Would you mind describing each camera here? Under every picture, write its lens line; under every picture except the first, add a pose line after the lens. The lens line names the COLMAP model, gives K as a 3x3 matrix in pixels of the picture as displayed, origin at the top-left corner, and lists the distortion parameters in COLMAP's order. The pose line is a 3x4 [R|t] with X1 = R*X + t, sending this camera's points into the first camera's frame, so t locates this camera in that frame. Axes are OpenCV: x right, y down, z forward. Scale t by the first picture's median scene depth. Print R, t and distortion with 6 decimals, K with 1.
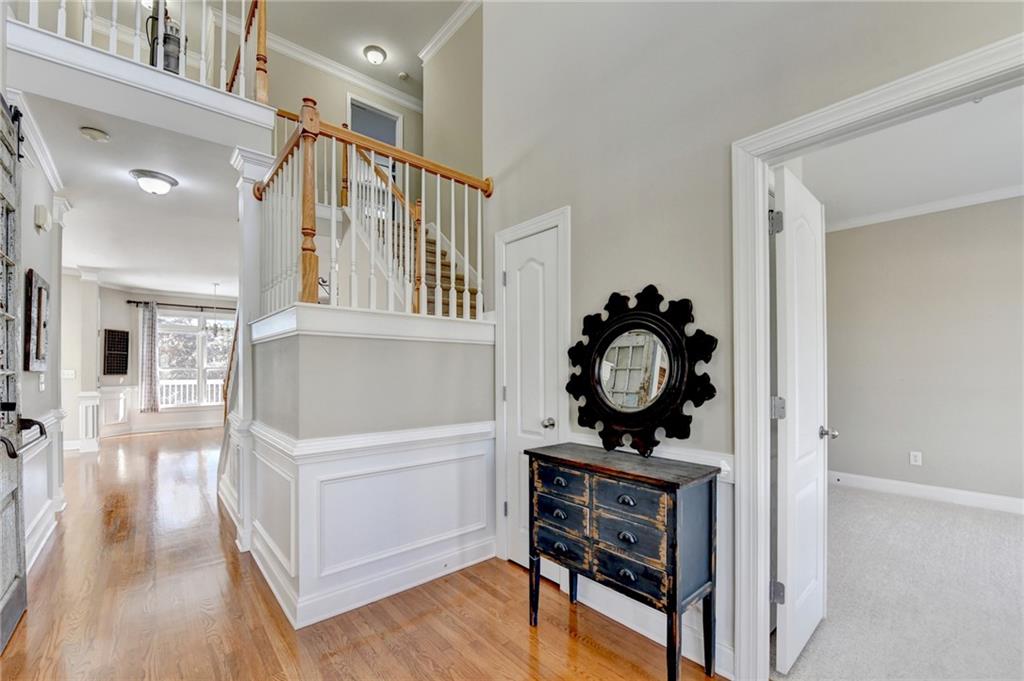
lens RADIAL K [[425.6, 0, 504.3], [0, 425.6, 367.4], [0, 0, 1]] dist [-0.000232, -0.000163]
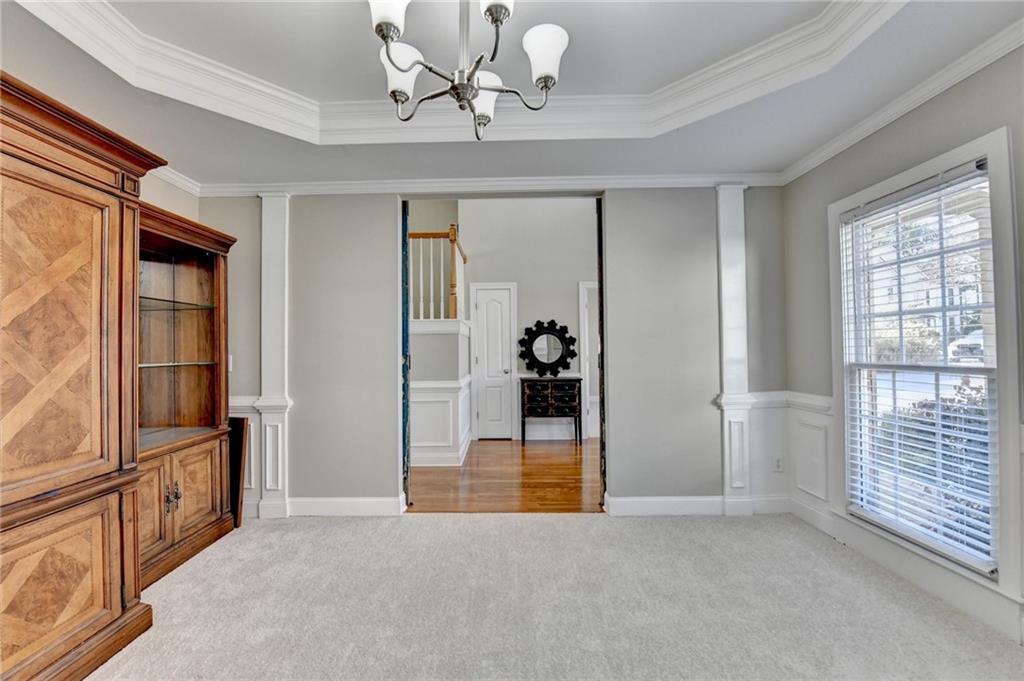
lens RADIAL K [[425.6, 0, 510.2], [0, 425.6, 344.8], [0, 0, 1]] dist [-0.000232, -0.000163]
pose [[0.648910, 0.005293, 0.760846, -2.022708], [0.007543, 0.999882, -0.013389, 0.017311], [-0.760827, 0.014427, 0.648794, -0.663763]]
